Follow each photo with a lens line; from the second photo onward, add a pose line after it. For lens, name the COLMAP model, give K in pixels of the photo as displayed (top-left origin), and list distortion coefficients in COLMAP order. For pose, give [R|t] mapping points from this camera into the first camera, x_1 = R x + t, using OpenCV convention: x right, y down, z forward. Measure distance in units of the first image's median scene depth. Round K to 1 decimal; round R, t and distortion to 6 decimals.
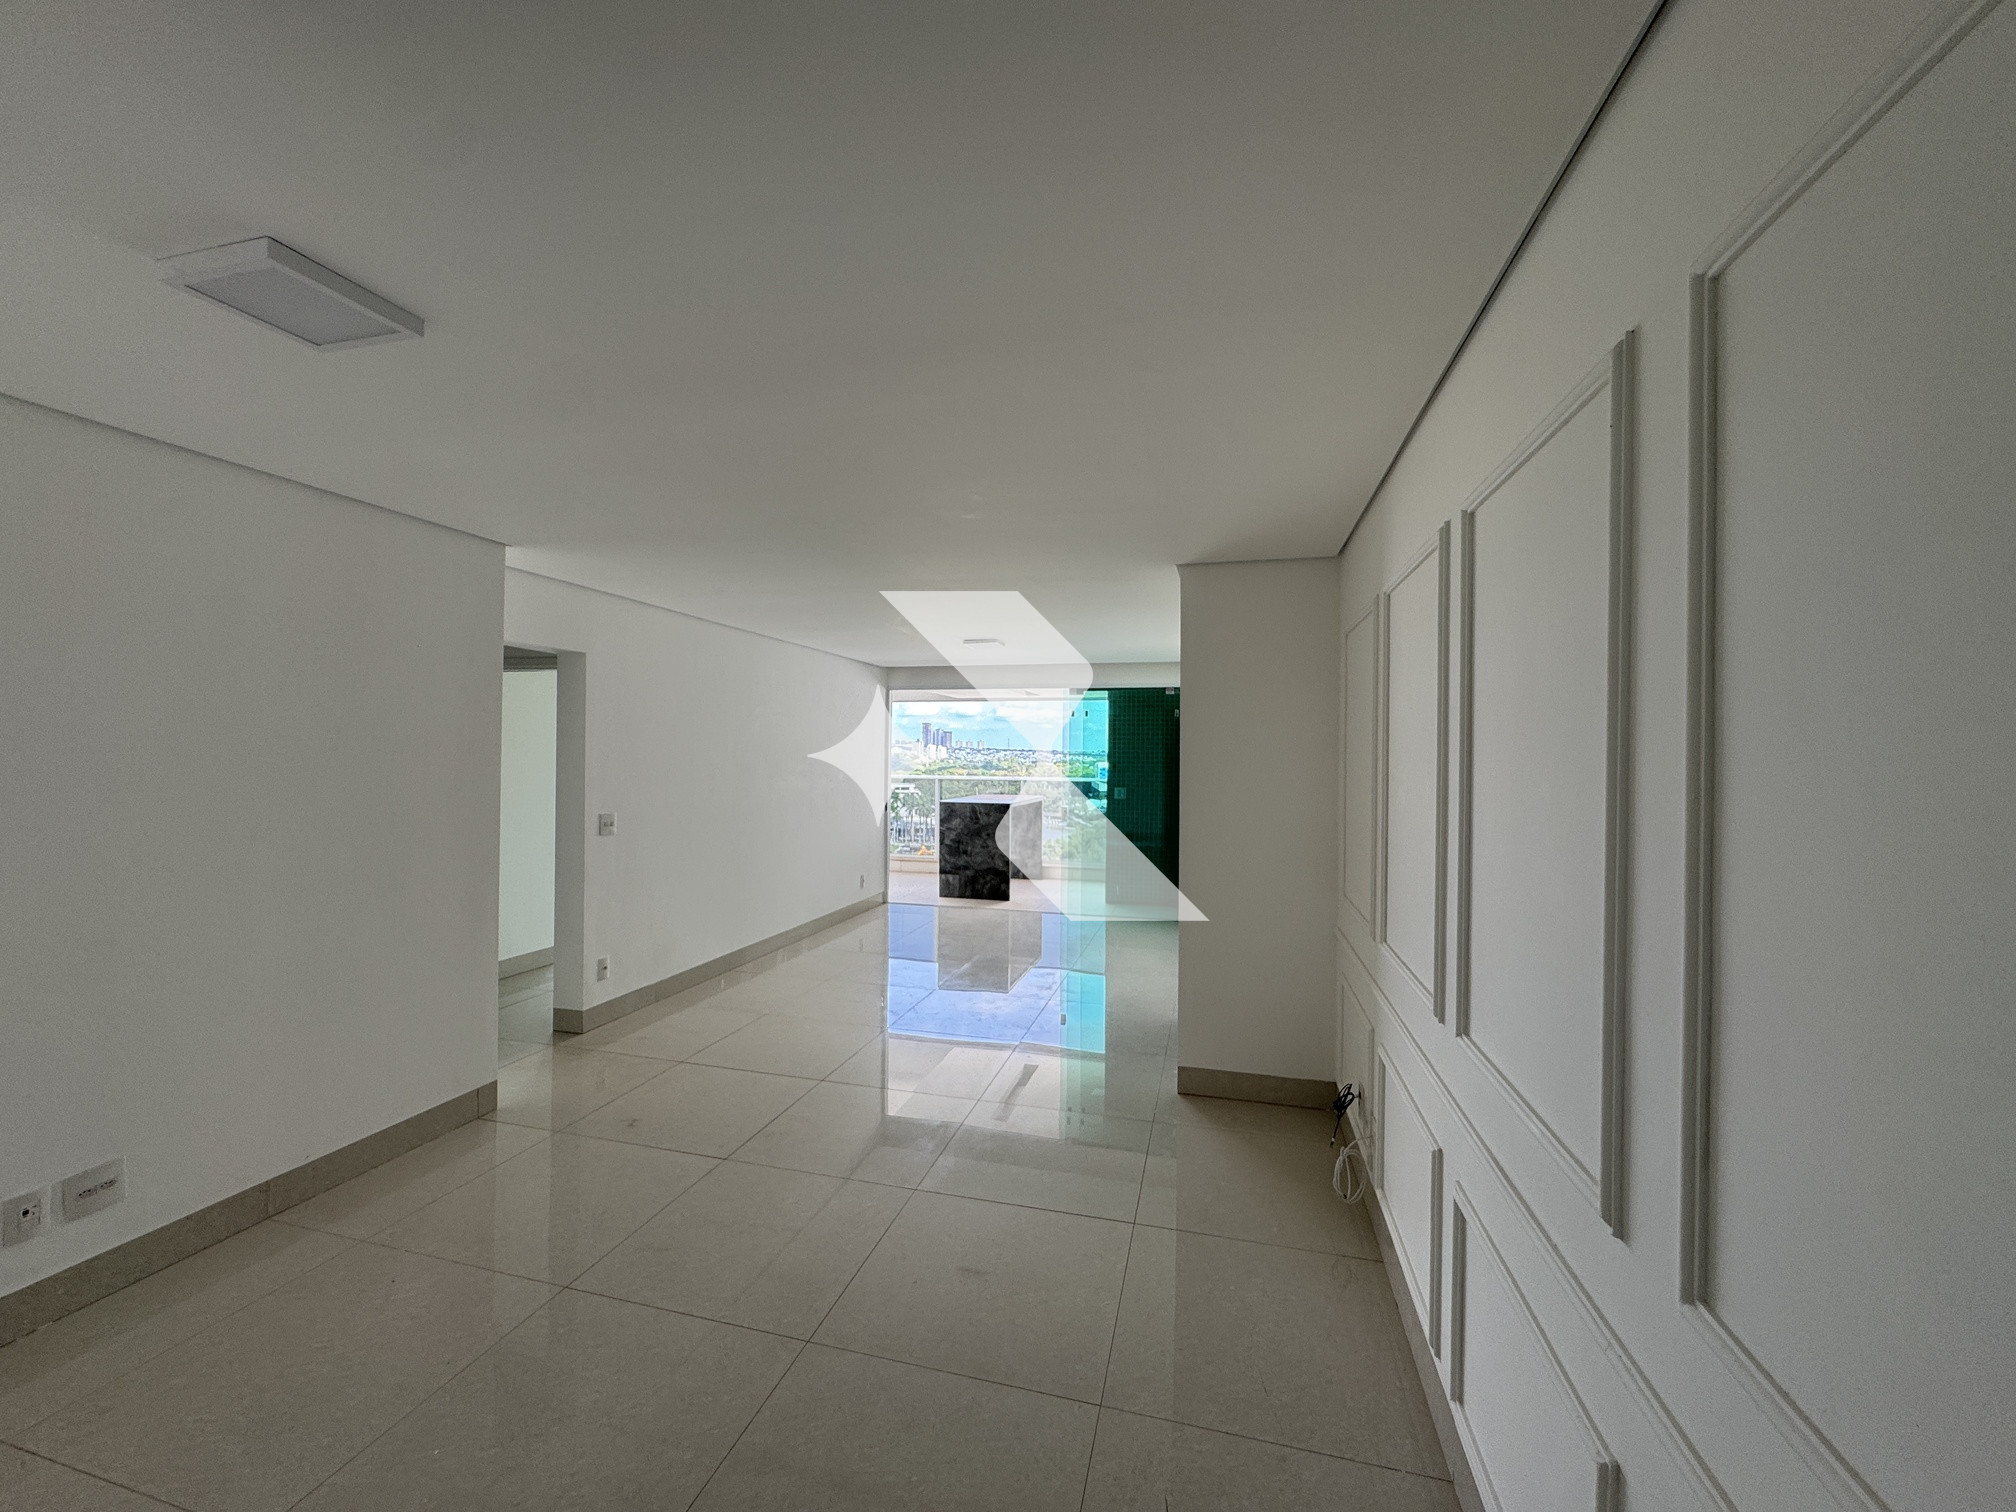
lens RADIAL K [[813.8, 0, 1008.0], [0, 813.8, 756.0], [0, 0, 1]] dist [-0.000719, 0.000054]
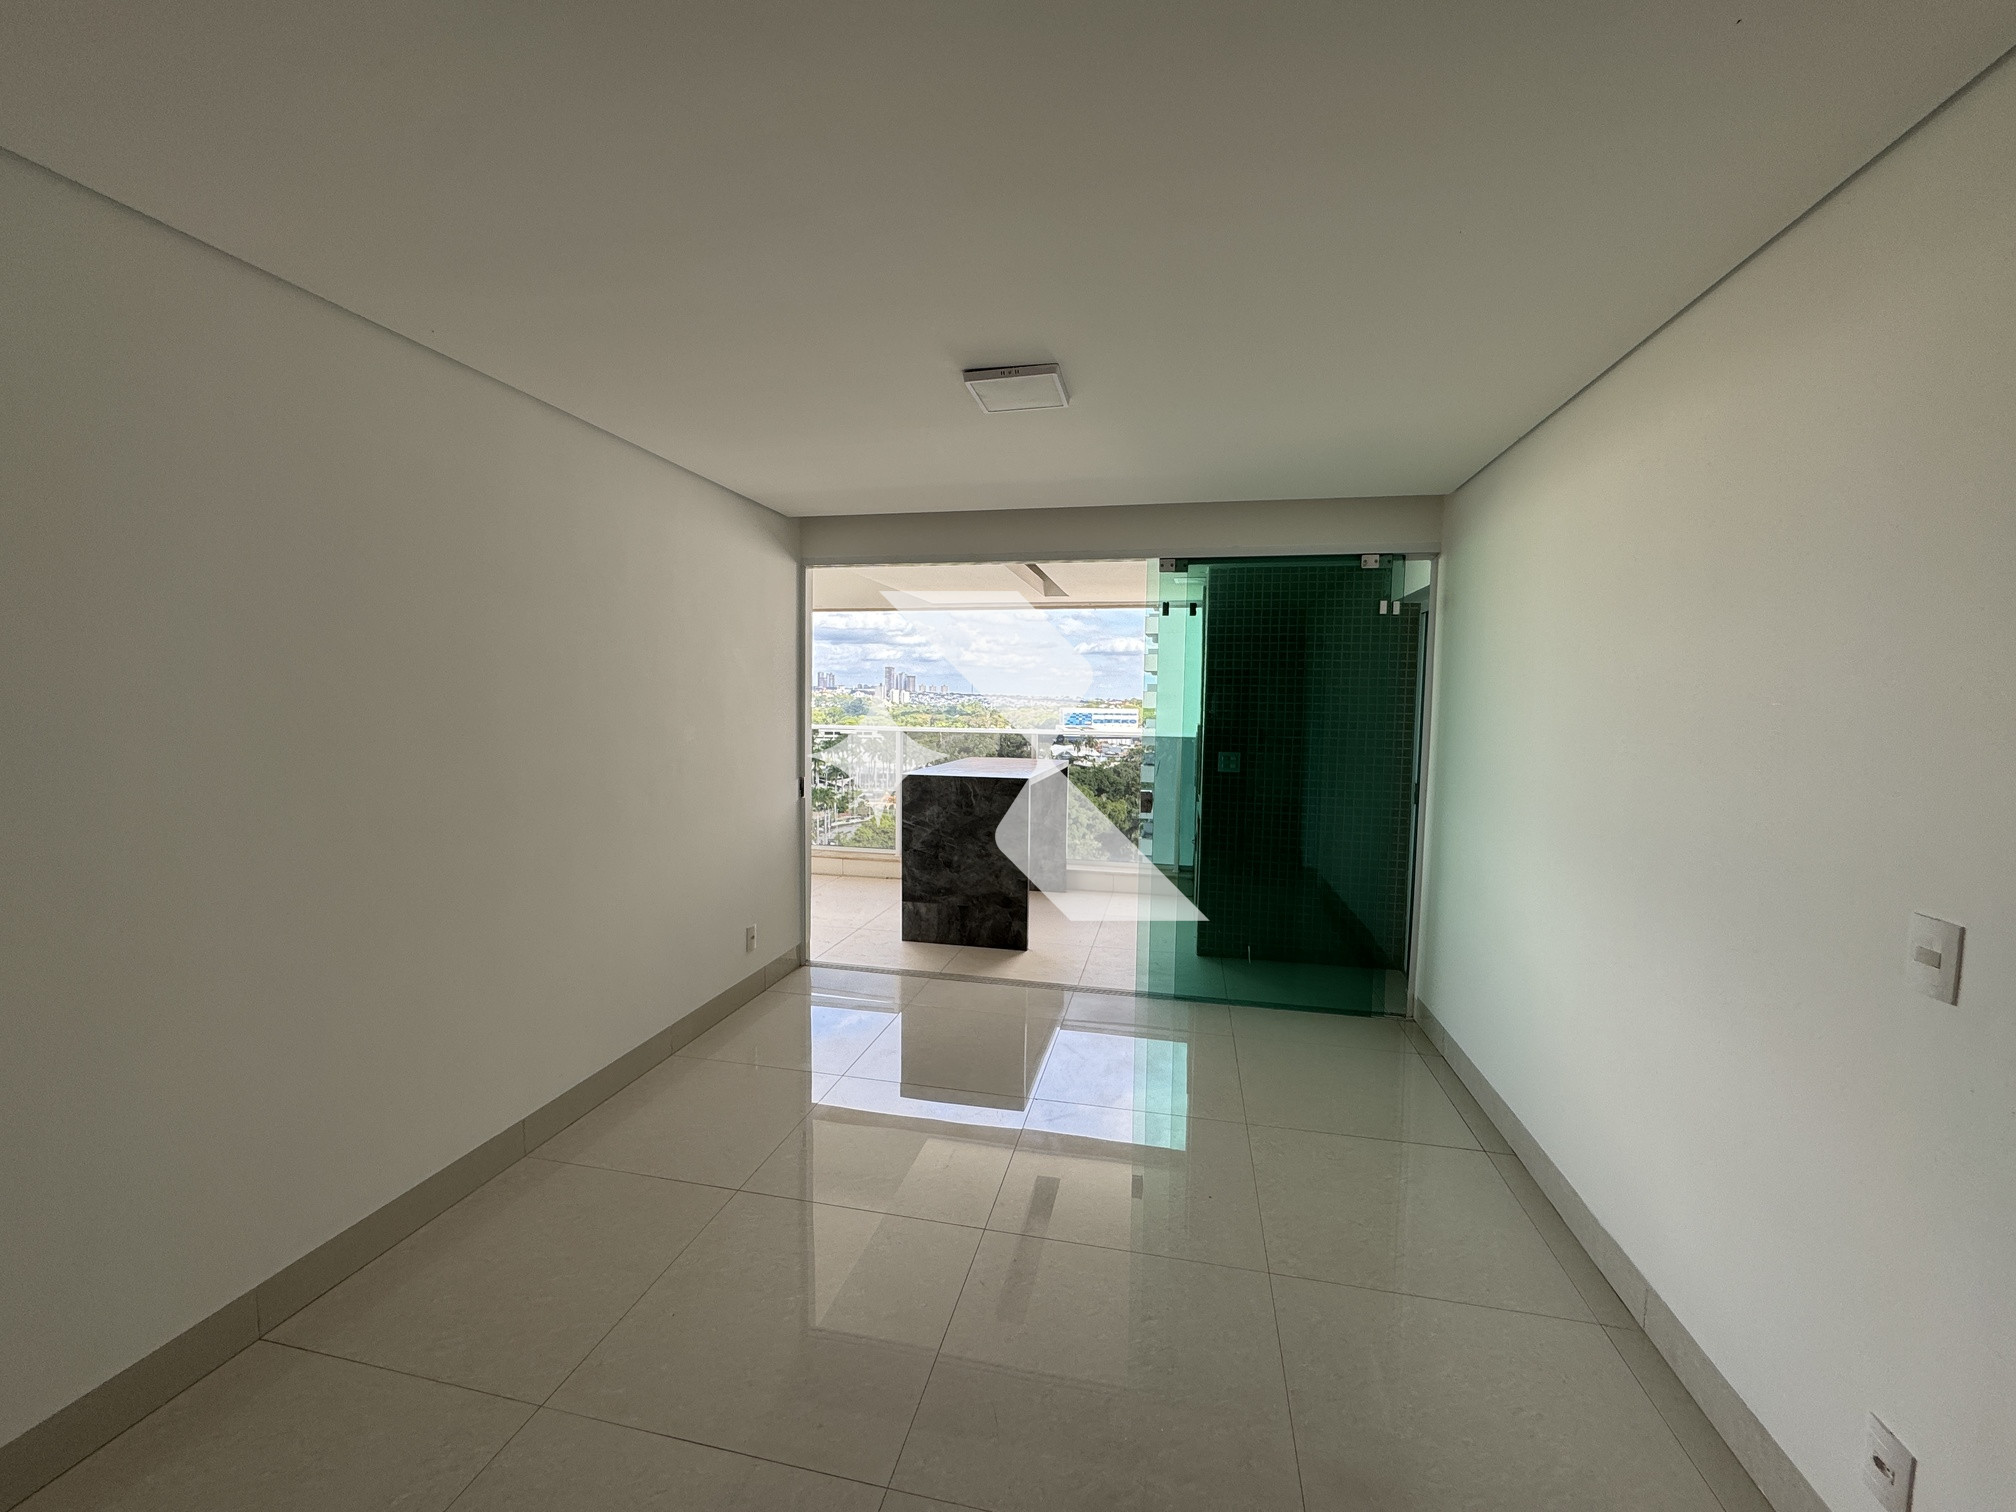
lens RADIAL K [[808.4, 0, 1014.1], [0, 808.4, 752.3], [0, 0, 1]] dist [-0.000880, -0.000214]
pose [[0.998608, 0.001873, 0.052718, -0.036428], [-0.005195, 0.998003, 0.062957, 0.004795], [-0.052495, -0.063144, 0.996623, 0.439238]]
